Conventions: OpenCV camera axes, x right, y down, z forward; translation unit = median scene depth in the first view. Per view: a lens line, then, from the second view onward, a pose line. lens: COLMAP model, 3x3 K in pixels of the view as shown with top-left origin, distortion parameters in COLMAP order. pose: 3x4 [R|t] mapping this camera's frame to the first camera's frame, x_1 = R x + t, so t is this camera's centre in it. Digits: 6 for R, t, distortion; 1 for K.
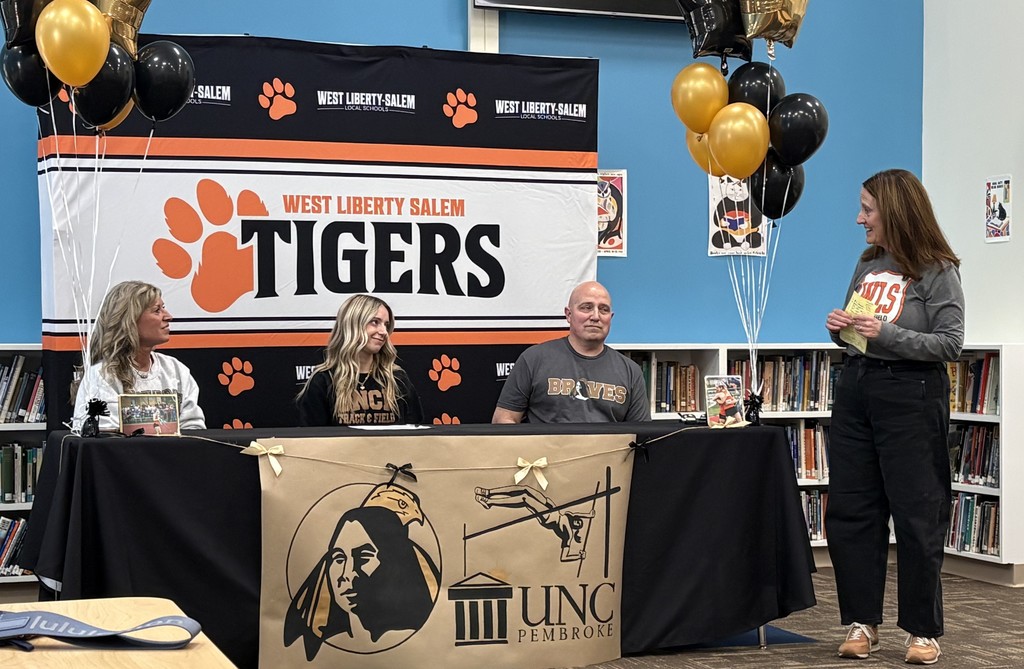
lens RADIAL K [[1746.1, 0, 511.7], [0, 1746.1, 381.1], [0, 0, 1]] dist [0.117602, -0.119359]
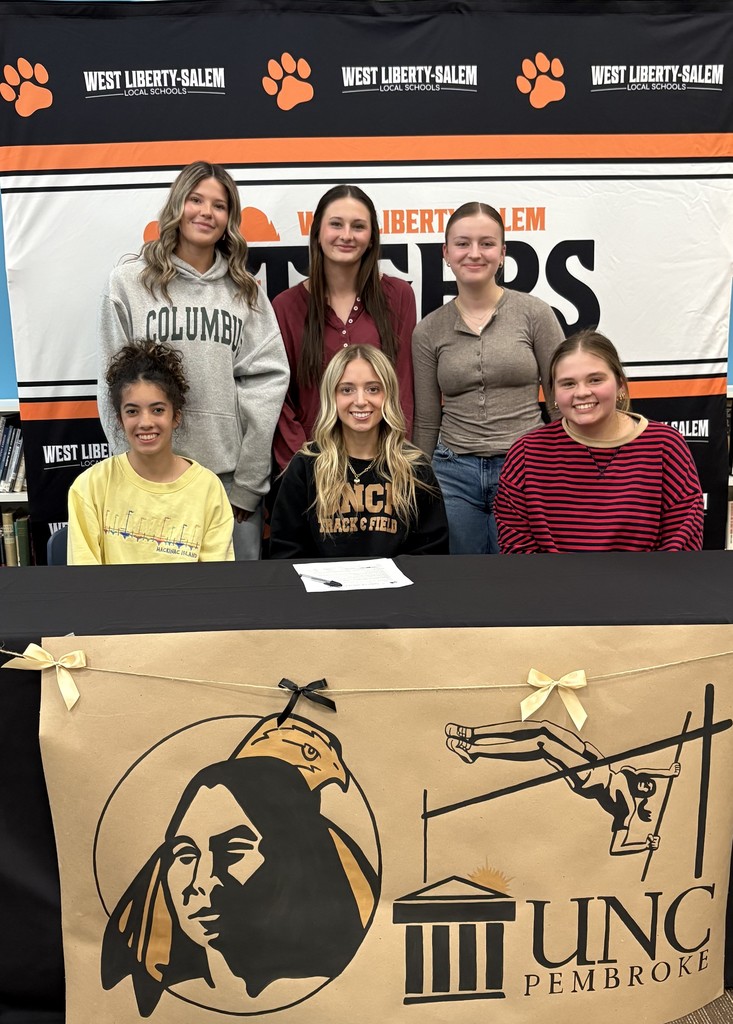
lens RADIAL K [[1148.2, 0, 342.5], [0, 1148.2, 514.2], [0, 0, 1]] dist [0.020158, -0.075357]
pose [[0.954402, 0.029824, -0.297032, 0.051897], [0.009383, 0.991508, 0.129703, -0.050549], [0.298378, -0.126576, 0.946018, 0.647244]]
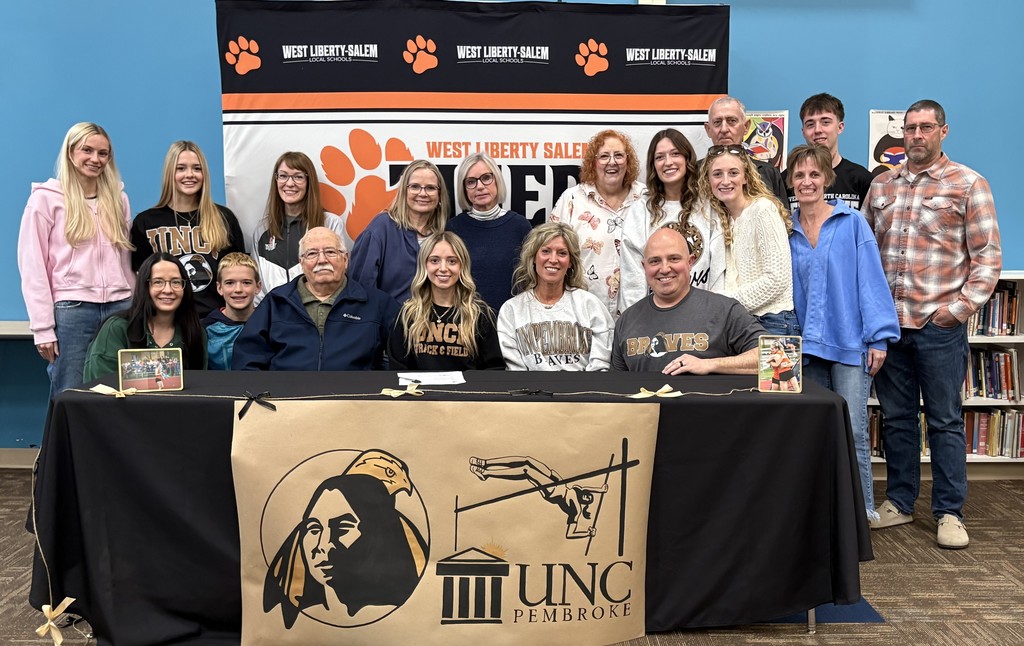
lens RADIAL K [[1053.7, 0, 530.8], [0, 1053.7, 321.3], [0, 0, 1]] dist [0.101424, -0.330680]
pose [[0.954469, 0.035711, -0.296163, 0.173178], [-0.014516, 0.997193, 0.073456, -0.053564], [0.297955, -0.065813, 0.952308, 0.464877]]
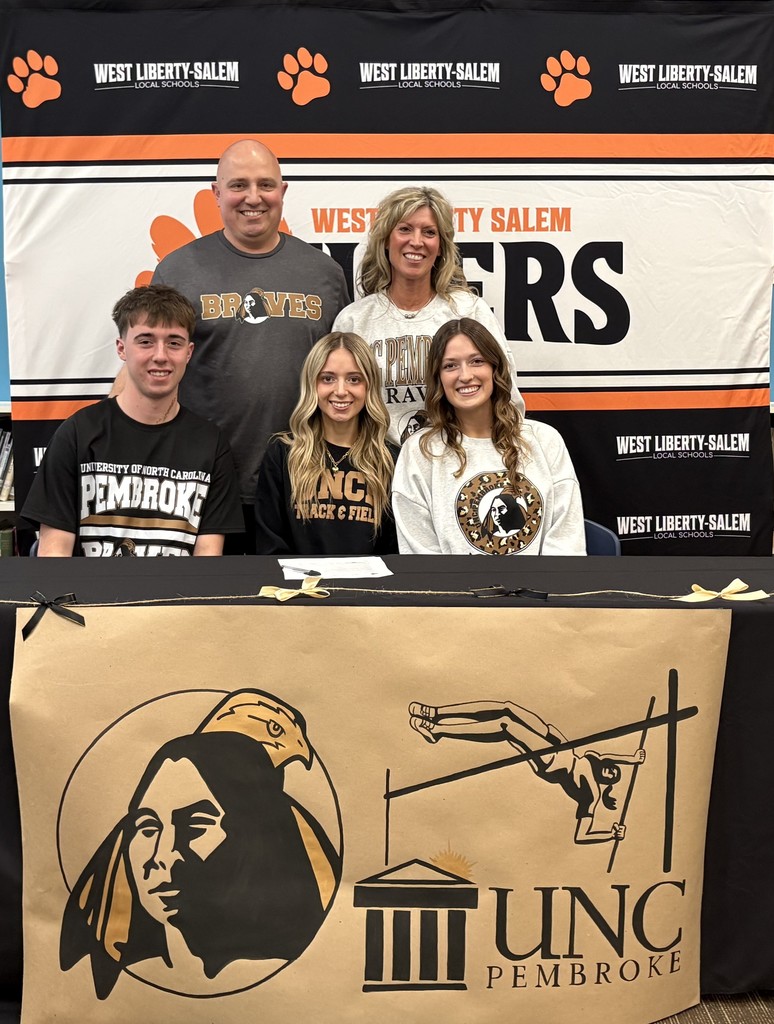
lens RADIAL K [[1428.4, 0, 386.9], [0, 1428.4, 405.8], [0, 0, 1]] dist [0.076157, -0.302233]
pose [[0.948343, 0.009990, -0.317089, 0.113285], [-0.007550, 0.999932, 0.008921, -0.036895], [0.317156, -0.006066, 0.948354, 0.557458]]
